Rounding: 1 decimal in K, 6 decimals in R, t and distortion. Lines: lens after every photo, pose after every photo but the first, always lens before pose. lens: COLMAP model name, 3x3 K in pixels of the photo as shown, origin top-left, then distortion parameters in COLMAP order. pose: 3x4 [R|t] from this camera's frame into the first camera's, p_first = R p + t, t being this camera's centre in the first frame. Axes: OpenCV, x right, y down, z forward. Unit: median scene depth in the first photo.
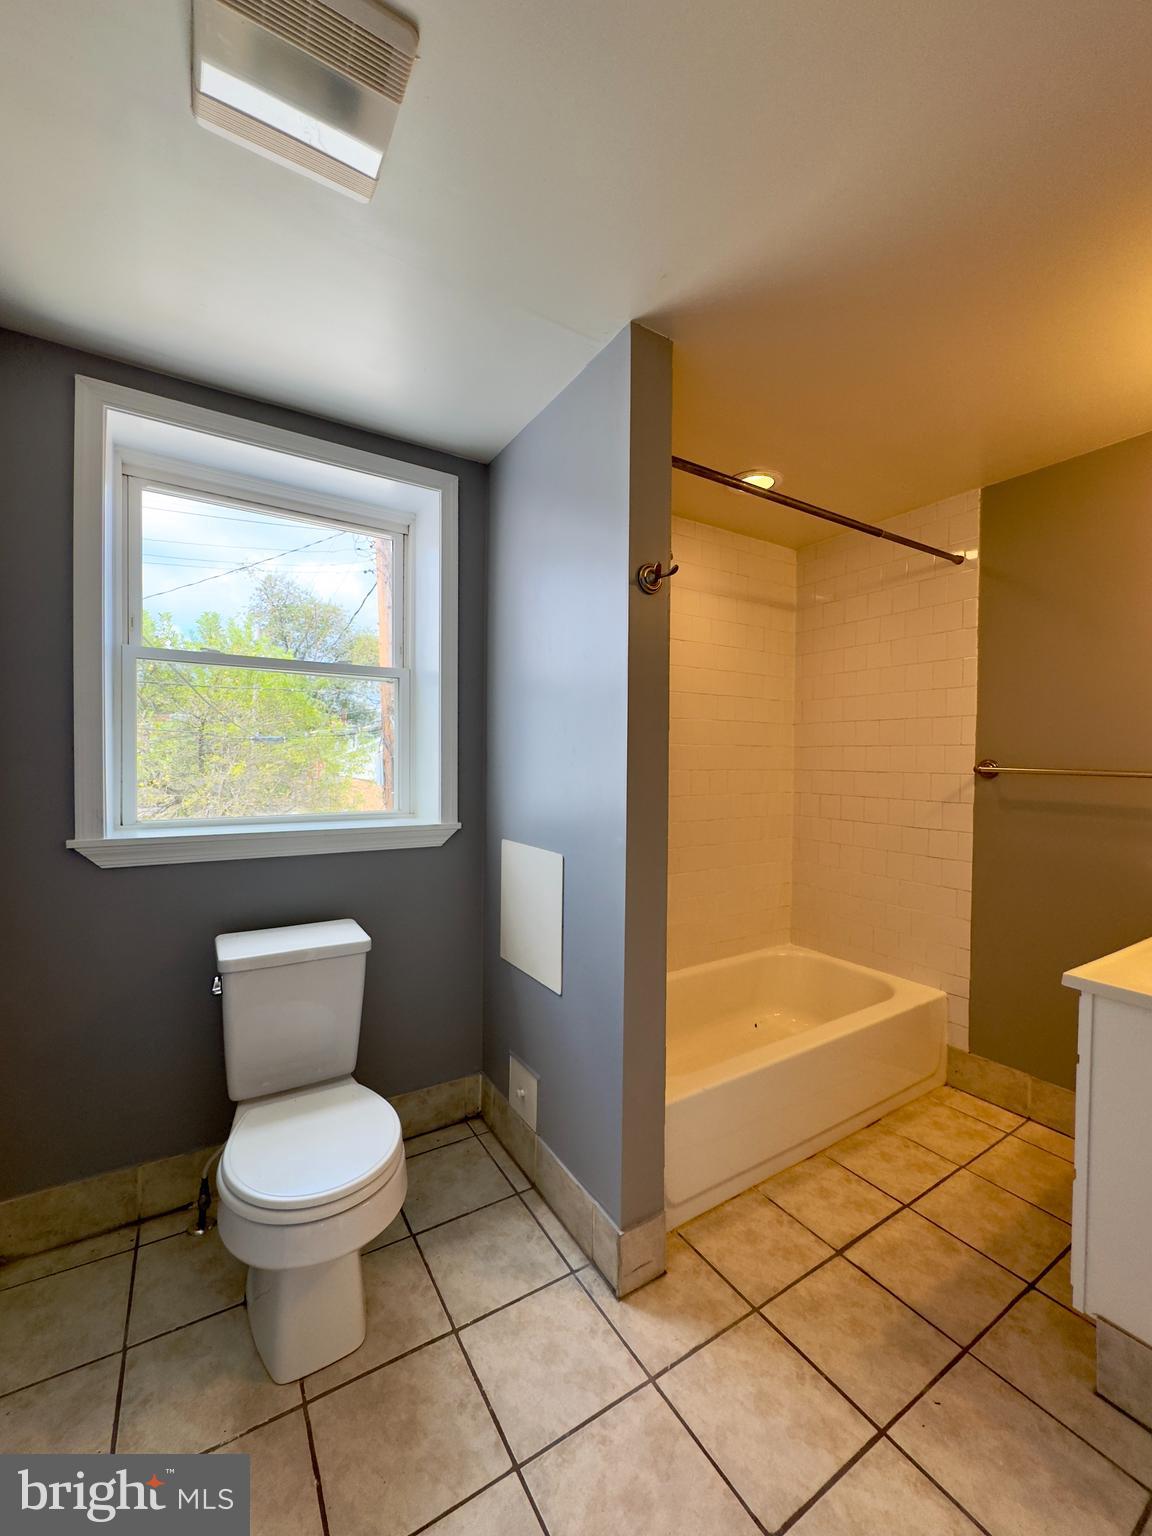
lens RADIAL K [[614.7, 0, 576.6], [0, 614.7, 765.5], [0, 0, 1]] dist [-0.002521, 0.000579]
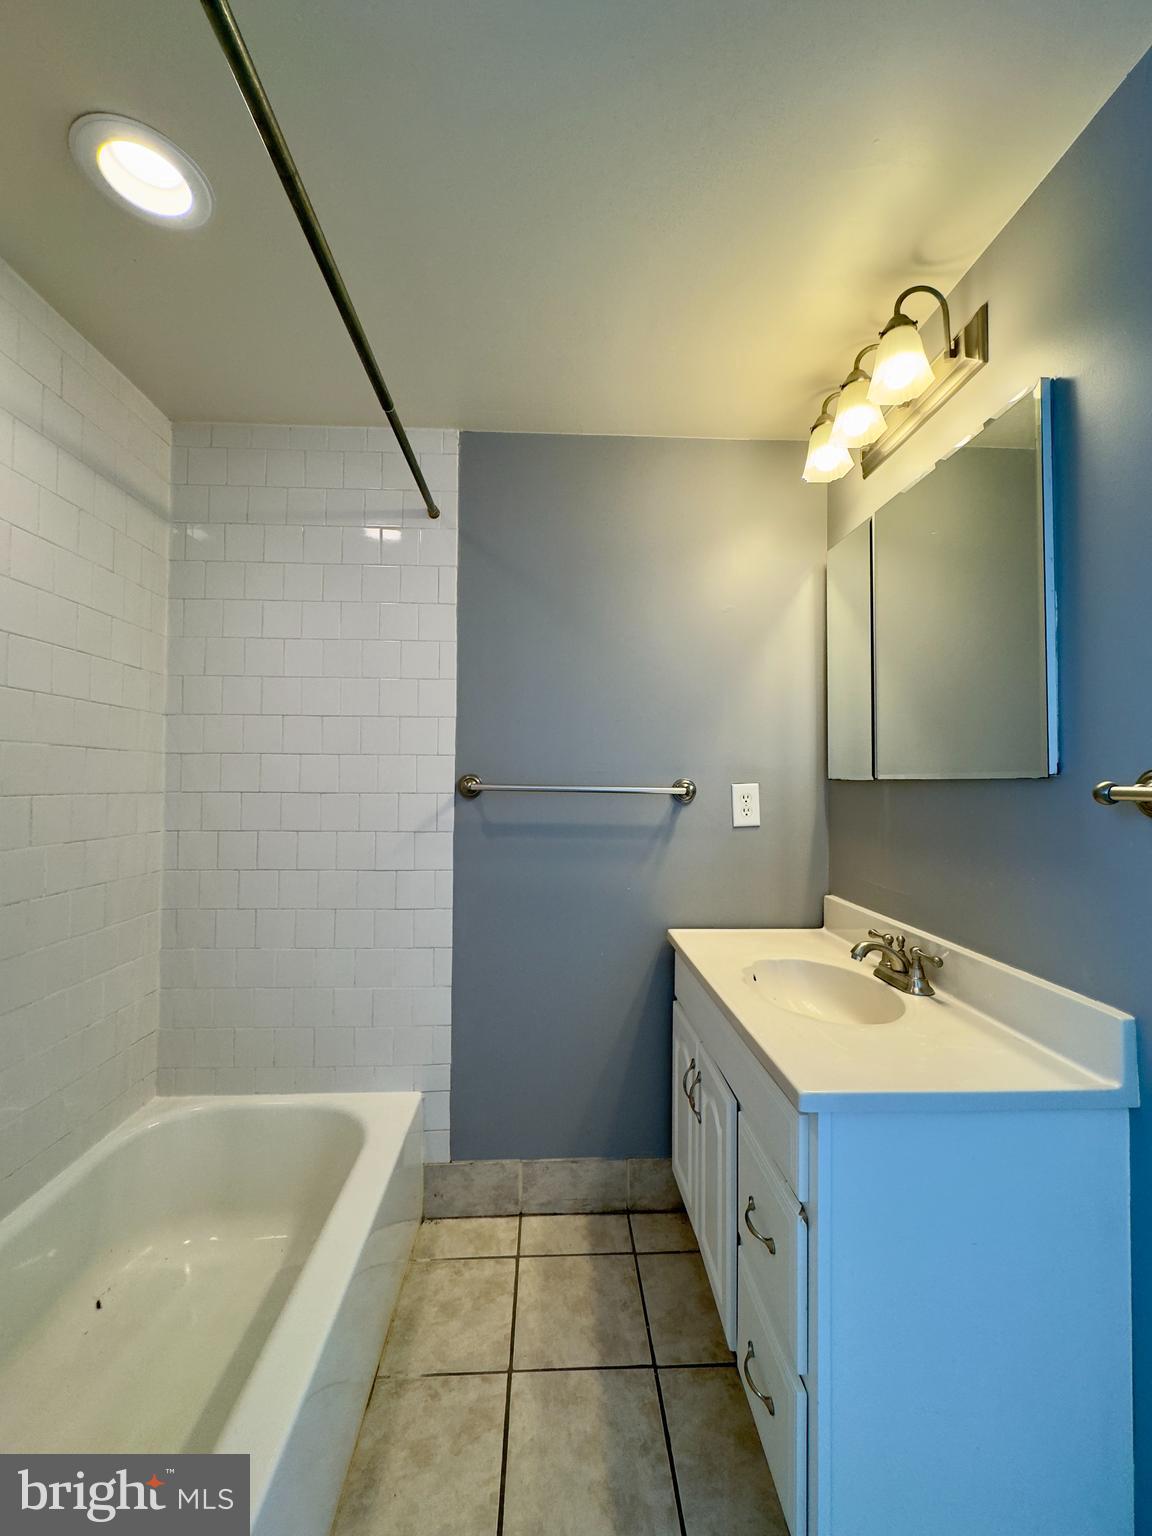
lens RADIAL K [[614.7, 0, 572.8], [0, 614.7, 761.7], [0, 0, 1]] dist [-0.002521, 0.000579]
pose [[0.491142, 0.014652, 0.870956, 0.047610], [0.008790, 0.999724, -0.021774, -0.007180], [-0.871035, 0.018350, 0.490878, 0.488482]]
